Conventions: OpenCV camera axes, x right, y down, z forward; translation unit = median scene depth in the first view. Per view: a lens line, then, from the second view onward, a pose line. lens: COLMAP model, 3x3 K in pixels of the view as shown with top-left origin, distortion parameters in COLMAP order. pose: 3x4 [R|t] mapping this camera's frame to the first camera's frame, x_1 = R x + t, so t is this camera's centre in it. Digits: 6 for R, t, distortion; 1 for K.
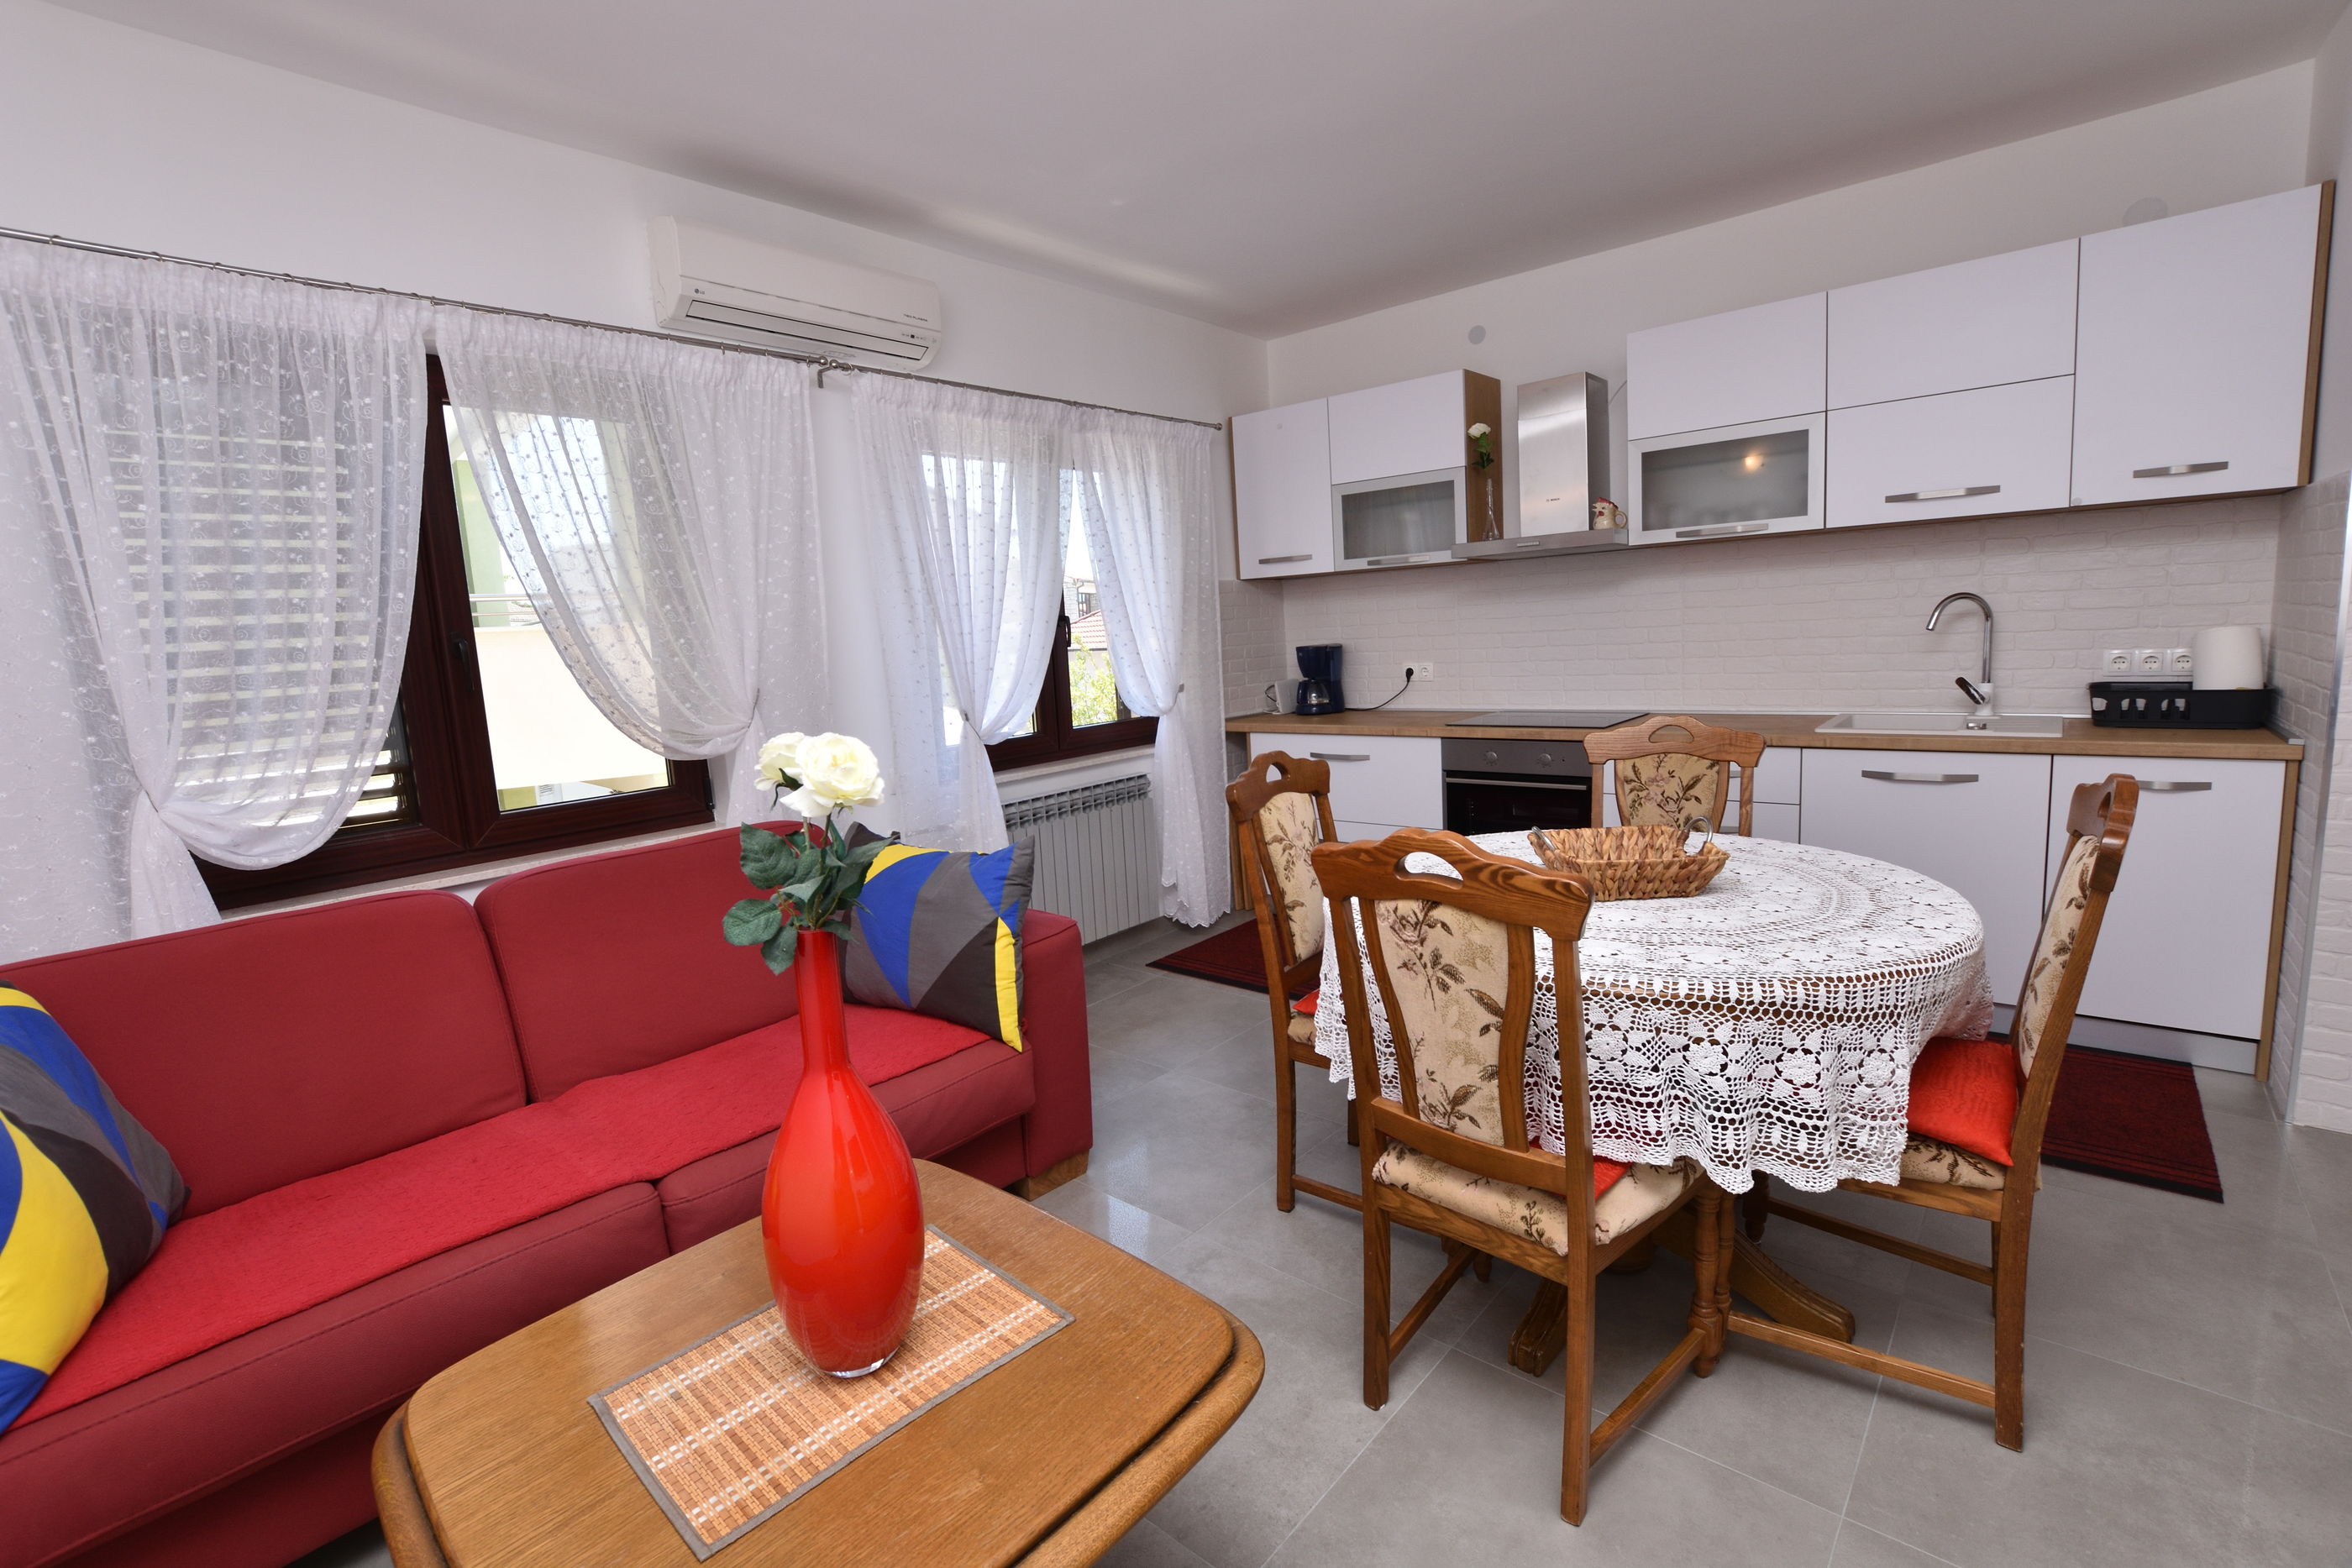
lens RADIAL K [[1045.1, 0, 1176.0], [0, 1045.1, 784.0], [0, 0, 1]] dist [0.000161, 0.000173]
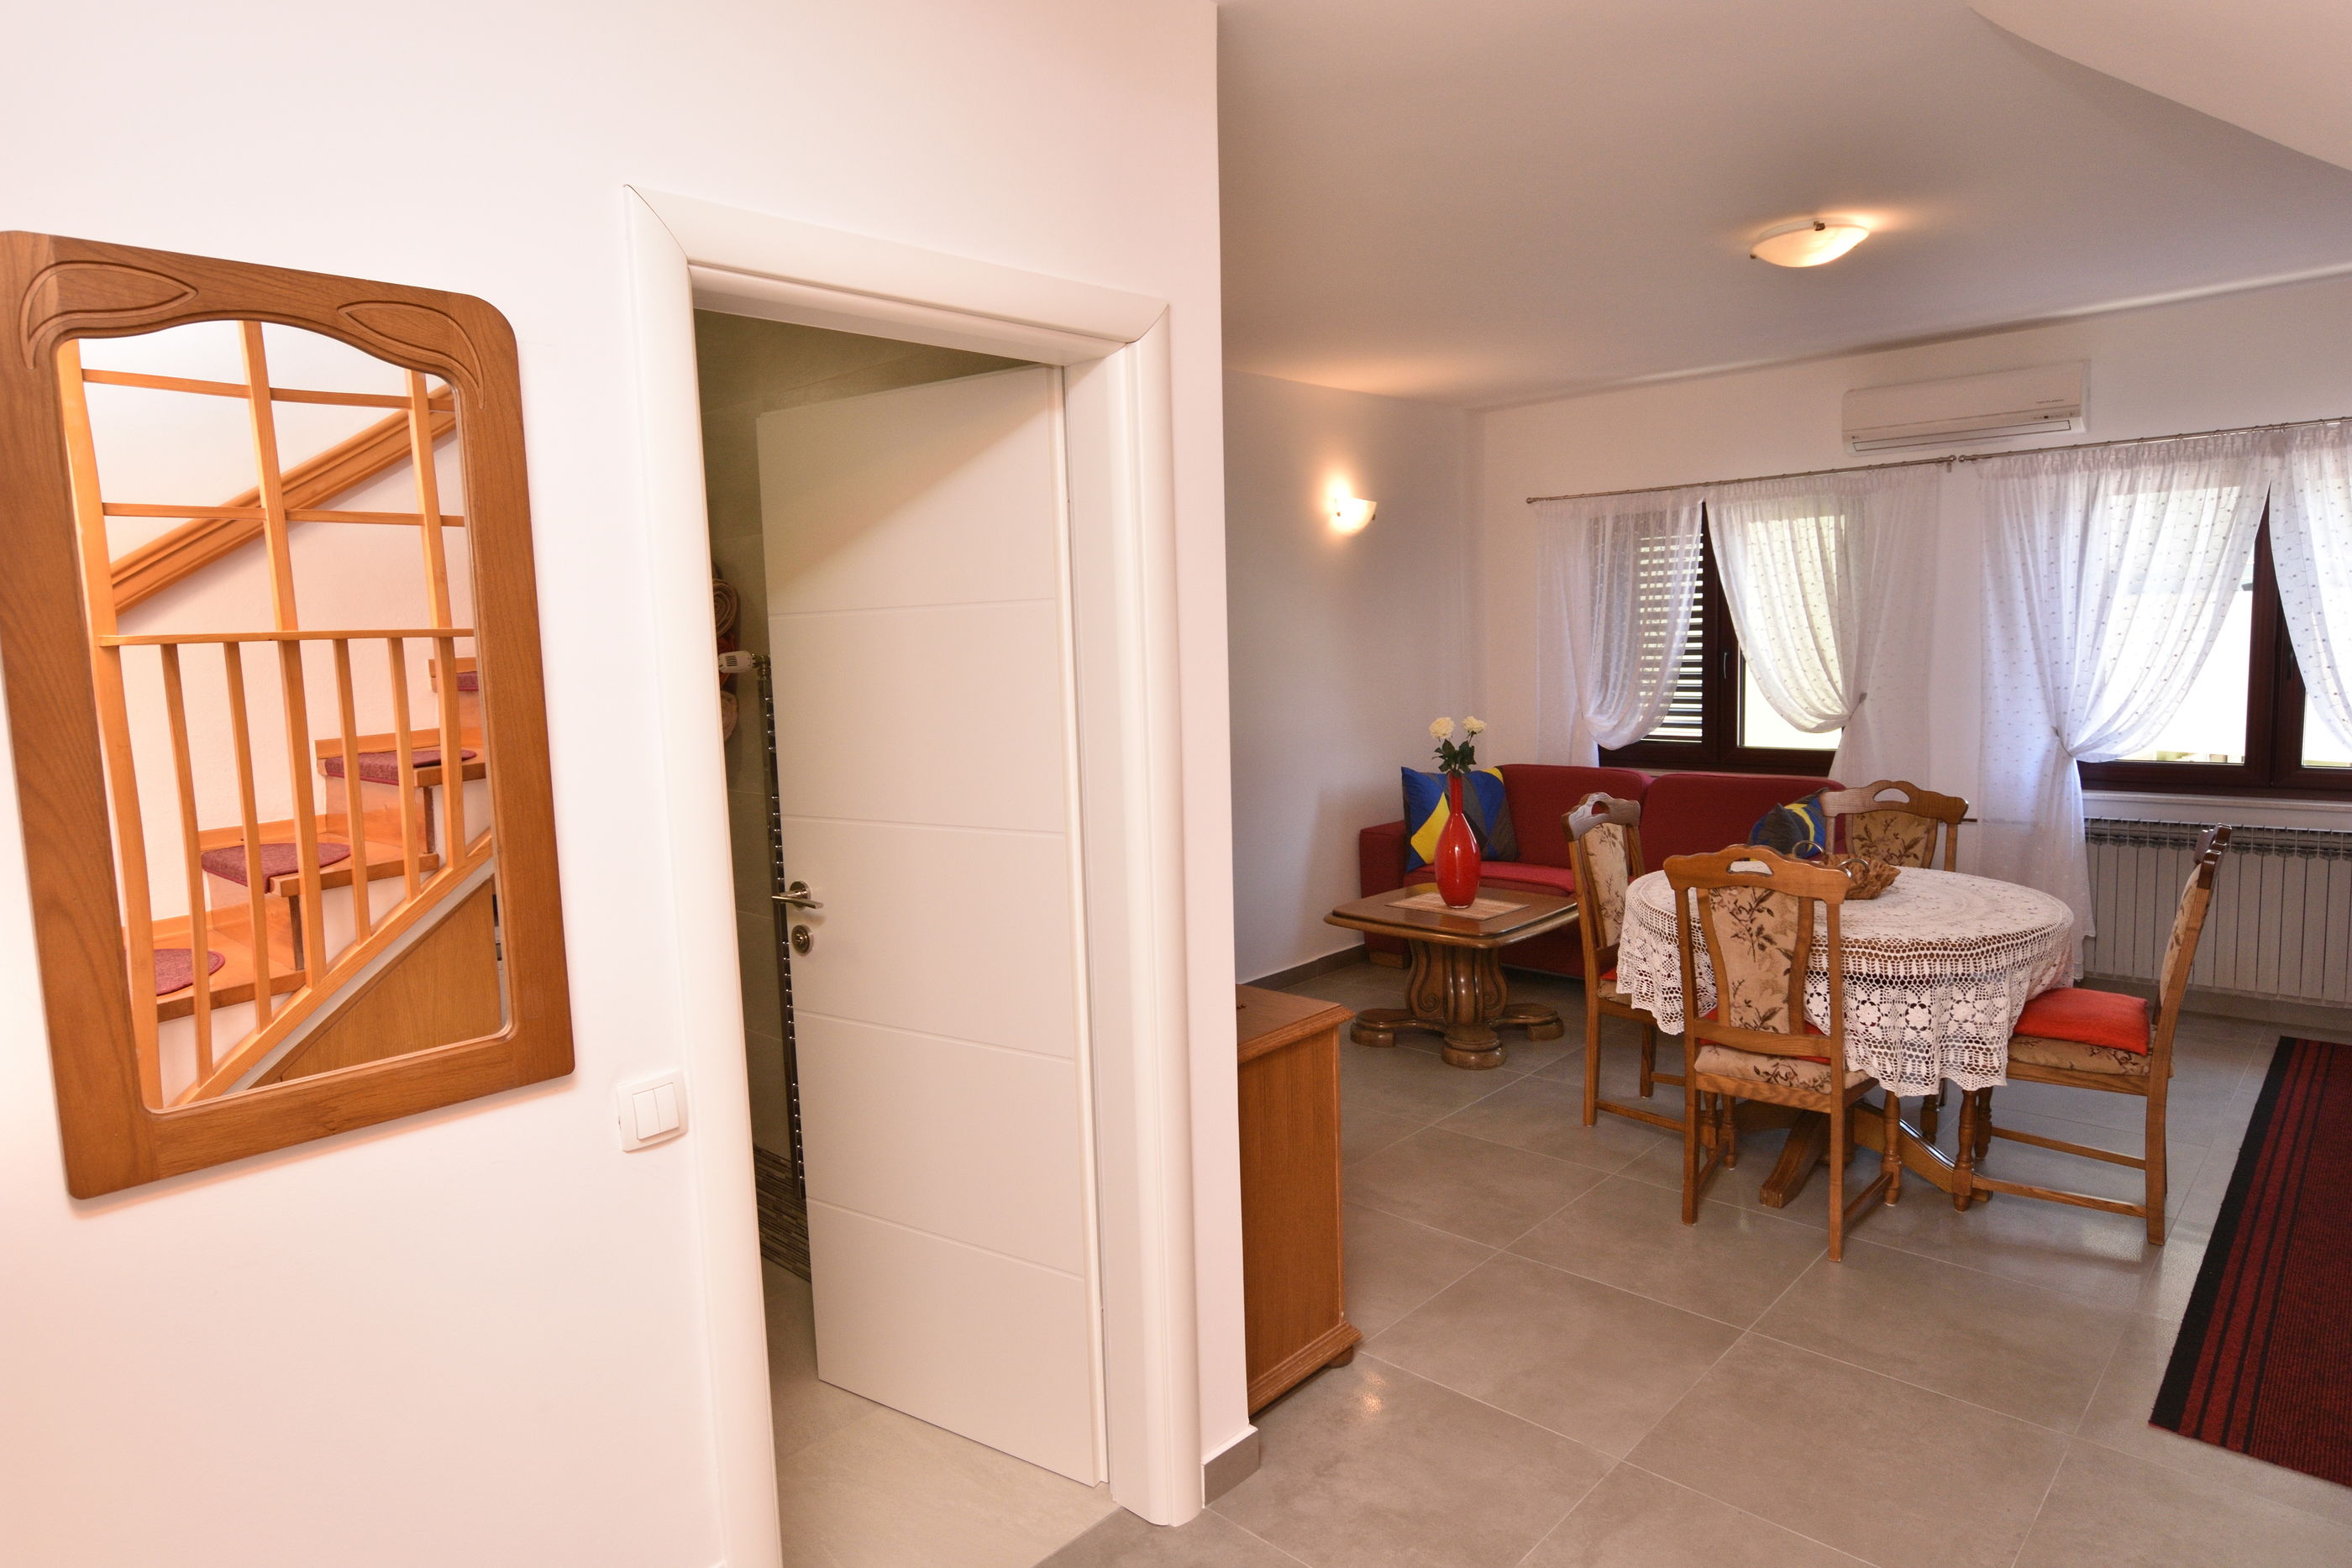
lens RADIAL K [[1358.8, 0, 1177.6], [0, 1358.8, 770.3], [0, 0, 1]] dist [-0.004726, -0.003194]
pose [[-0.033238, 0.161865, -0.986253, 1.117786], [-0.114010, 0.979743, 0.164639, -0.135159], [0.992923, 0.117915, -0.014110, 0.056432]]
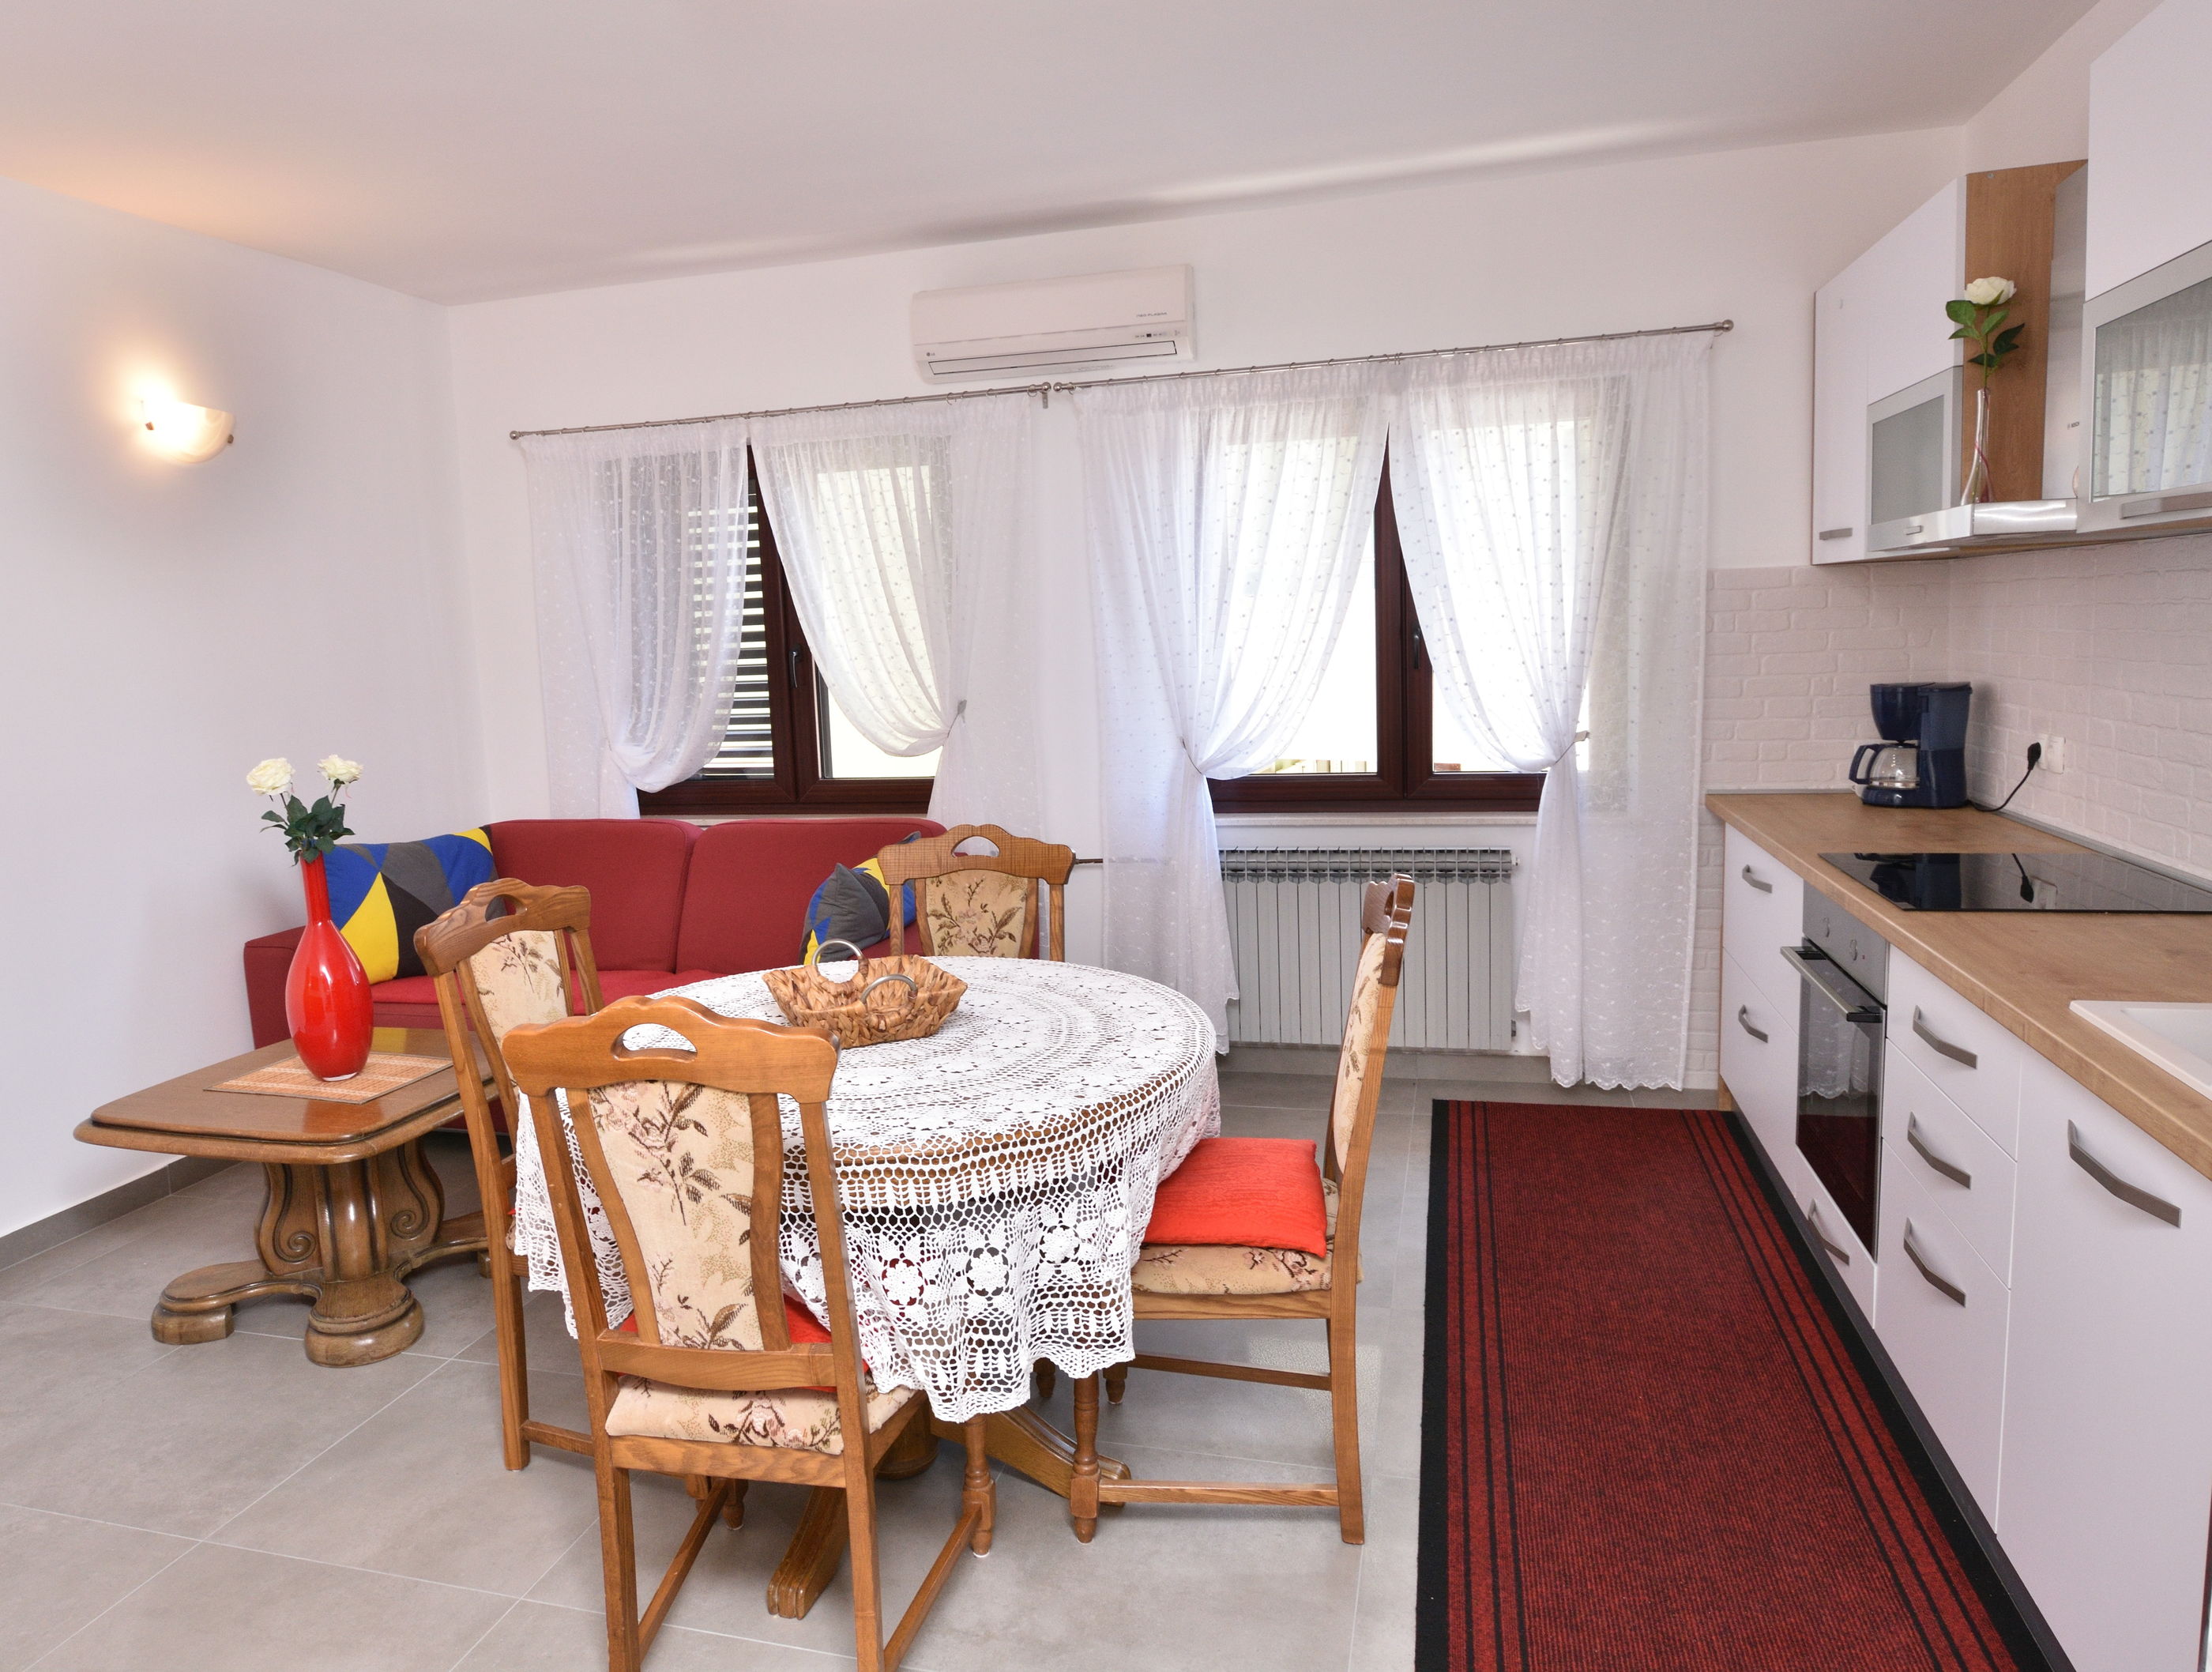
lens RADIAL K [[1434.4, 0, 1061.9], [0, 1434.4, 820.4], [0, 0, 1]] dist [-0.040697, 0.045545]
pose [[0.437785, 0.158115, -0.885067, 0.732070], [-0.120739, 0.985837, 0.116396, -0.110754], [0.890936, 0.055906, 0.450675, 0.302321]]
